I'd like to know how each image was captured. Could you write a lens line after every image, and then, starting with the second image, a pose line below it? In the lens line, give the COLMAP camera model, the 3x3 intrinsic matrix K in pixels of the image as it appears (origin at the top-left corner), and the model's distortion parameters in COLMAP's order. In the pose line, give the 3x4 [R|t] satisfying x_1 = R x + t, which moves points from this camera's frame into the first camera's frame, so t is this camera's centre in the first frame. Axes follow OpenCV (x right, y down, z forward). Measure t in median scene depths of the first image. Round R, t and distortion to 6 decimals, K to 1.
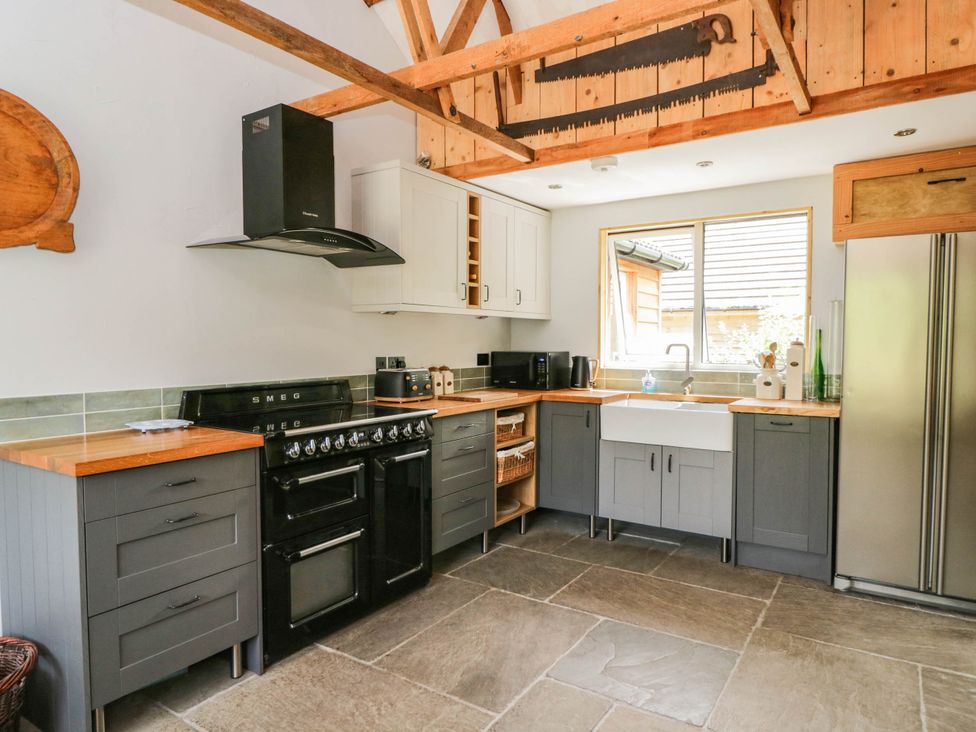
lens RADIAL K [[635.1, 0, 486.8], [0, 635.1, 367.4], [0, 0, 1]] dist [0.003701, -0.009448]
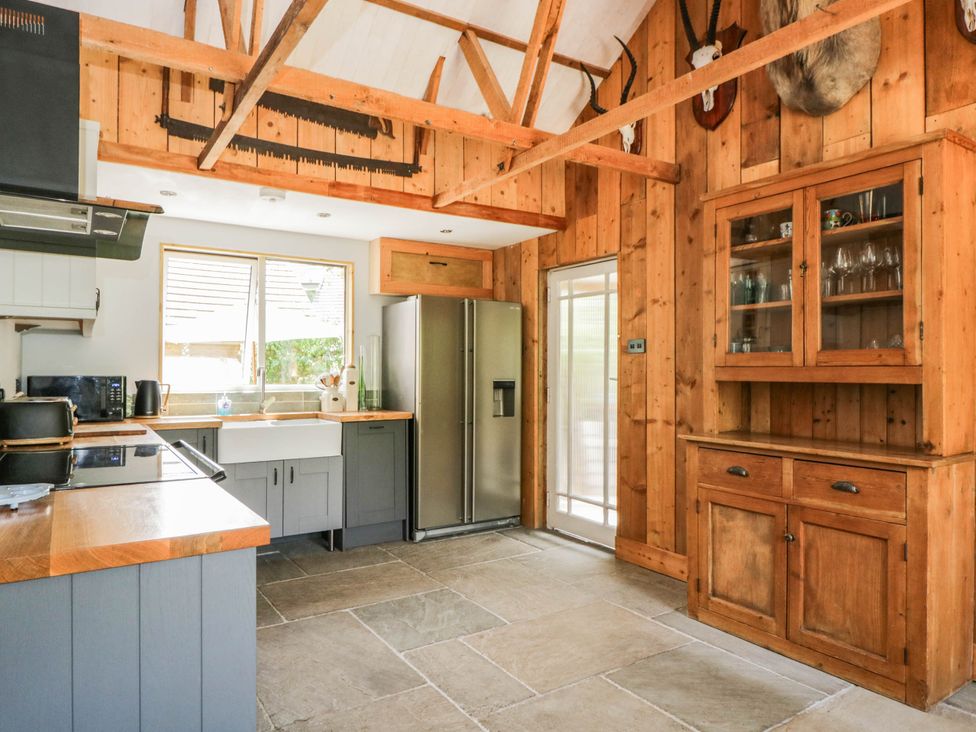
lens RADIAL K [[635.1, 0, 483.5], [0, 635.1, 367.6], [0, 0, 1]] dist [0.003701, -0.009448]
pose [[0.392006, 0.006170, 0.919942, -0.711269], [0.038910, 0.998971, -0.023281, 0.004908], [-0.919140, 0.044921, 0.391362, 0.307453]]
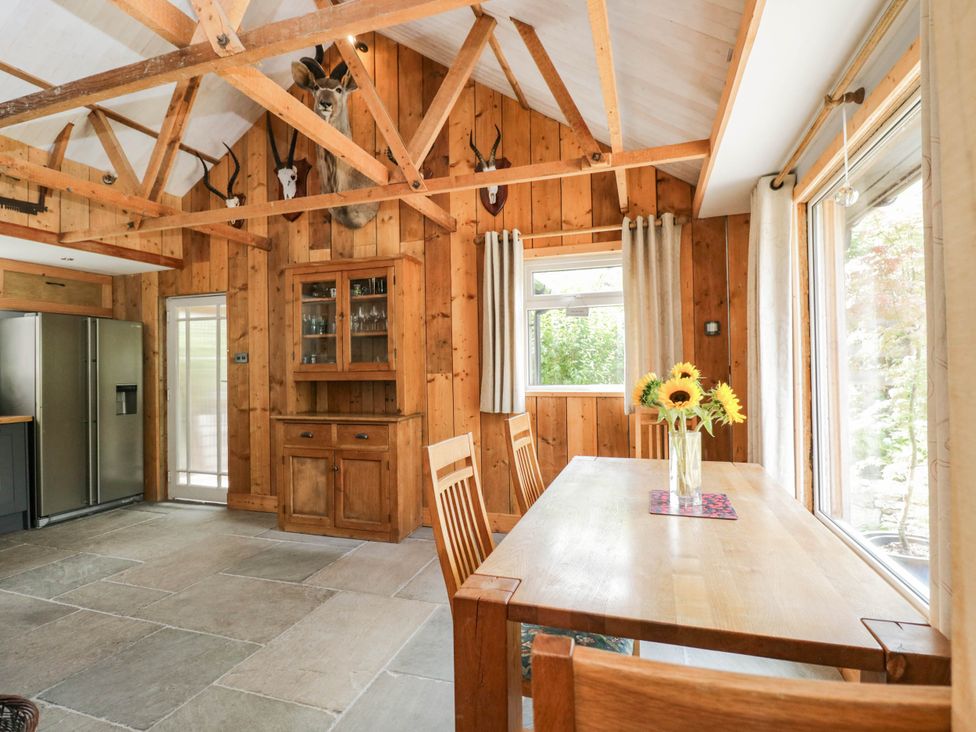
lens RADIAL K [[512.0, 0, 486.5], [0, 512.0, 364.7], [0, 0, 1]] dist [-0.003819, -0.012379]
pose [[-0.273495, 0.012187, 0.961796, -1.034274], [0.058152, 0.998300, 0.003886, -0.001396], [-0.960114, 0.056993, -0.273739, 0.247281]]
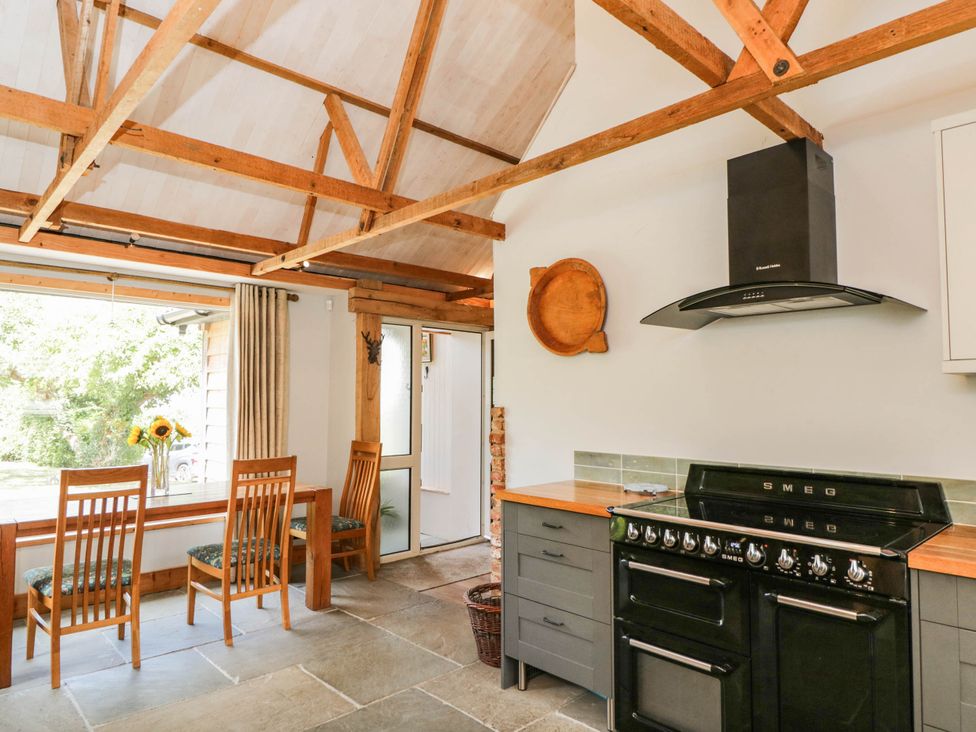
lens RADIAL K [[604.1, 0, 482.7], [0, 604.1, 366.0], [0, 0, 1]] dist [-0.039279, -0.000279]
pose [[-0.199669, -0.048945, -0.978640, 0.510495], [-0.044560, 0.998172, -0.040830, -0.060580], [0.978850, 0.035455, -0.201485, 0.732297]]
